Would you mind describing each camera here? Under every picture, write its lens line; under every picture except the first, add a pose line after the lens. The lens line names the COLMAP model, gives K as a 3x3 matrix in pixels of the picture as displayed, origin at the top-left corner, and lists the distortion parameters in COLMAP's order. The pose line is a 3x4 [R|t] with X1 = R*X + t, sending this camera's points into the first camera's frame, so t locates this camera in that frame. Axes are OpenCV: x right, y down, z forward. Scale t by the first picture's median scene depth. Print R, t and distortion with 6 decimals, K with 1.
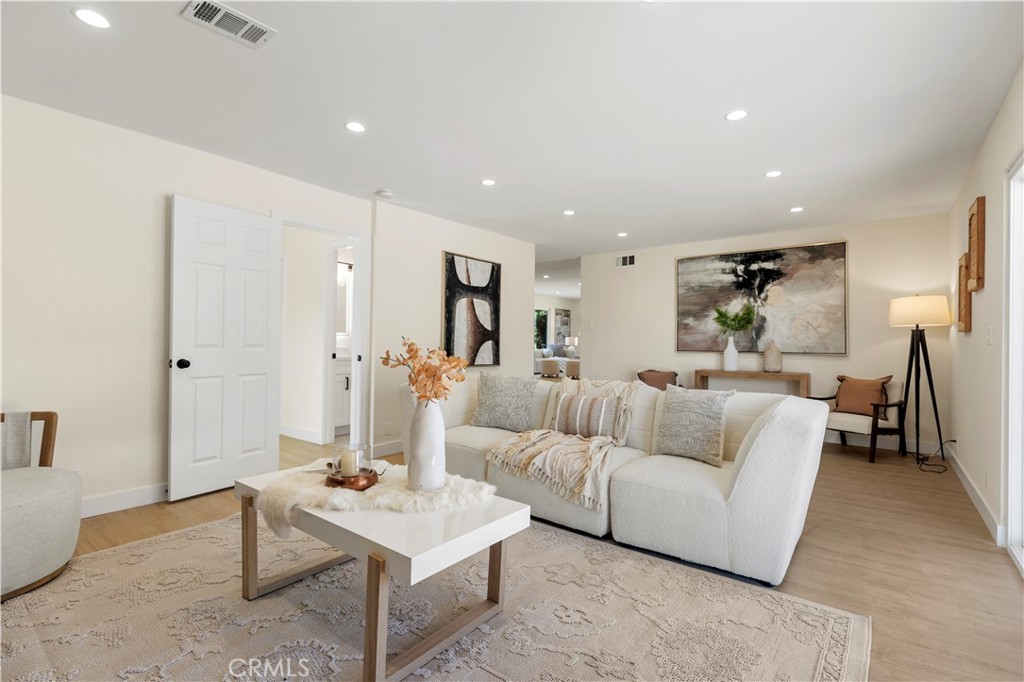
lens RADIAL K [[466.6, 0, 531.0], [0, 466.6, 321.5], [0, 0, 1]] dist [-0.001159, -0.000115]
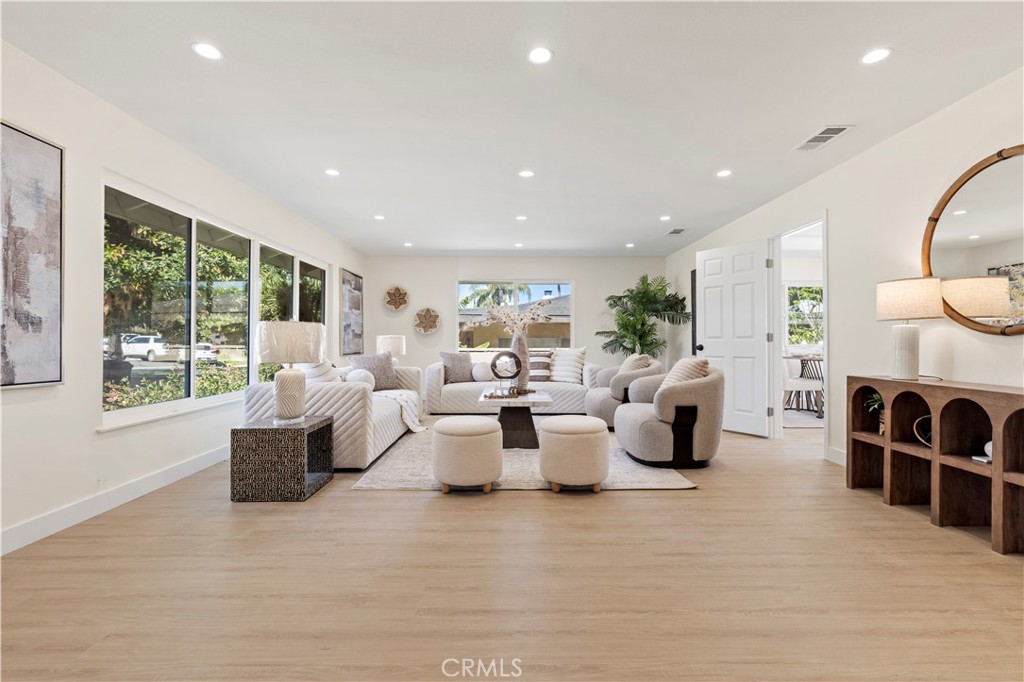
lens RADIAL K [[465.9, 0, 510.2], [0, 465.9, 337.1], [0, 0, 1]] dist [-0.001387, -0.000156]
pose [[0.805693, -0.006615, 0.592296, -0.198018], [-0.019602, 0.999092, 0.037823, 0.042929], [-0.592009, -0.042084, 0.804832, 1.531866]]
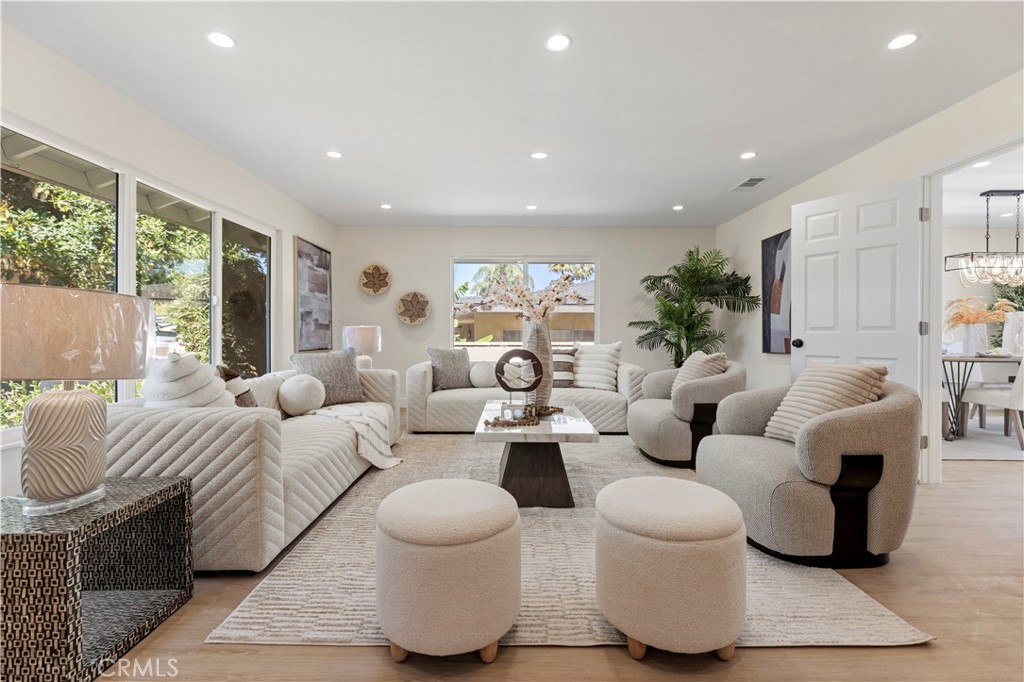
lens RADIAL K [[465.9, 0, 510.2], [0, 465.9, 337.1], [0, 0, 1]] dist [-0.001387, -0.000156]
pose [[0.809304, -0.014714, 0.587206, -0.043888], [-0.020623, 0.998358, 0.053440, 0.056515], [-0.587028, -0.055359, 0.807672, 1.763714]]
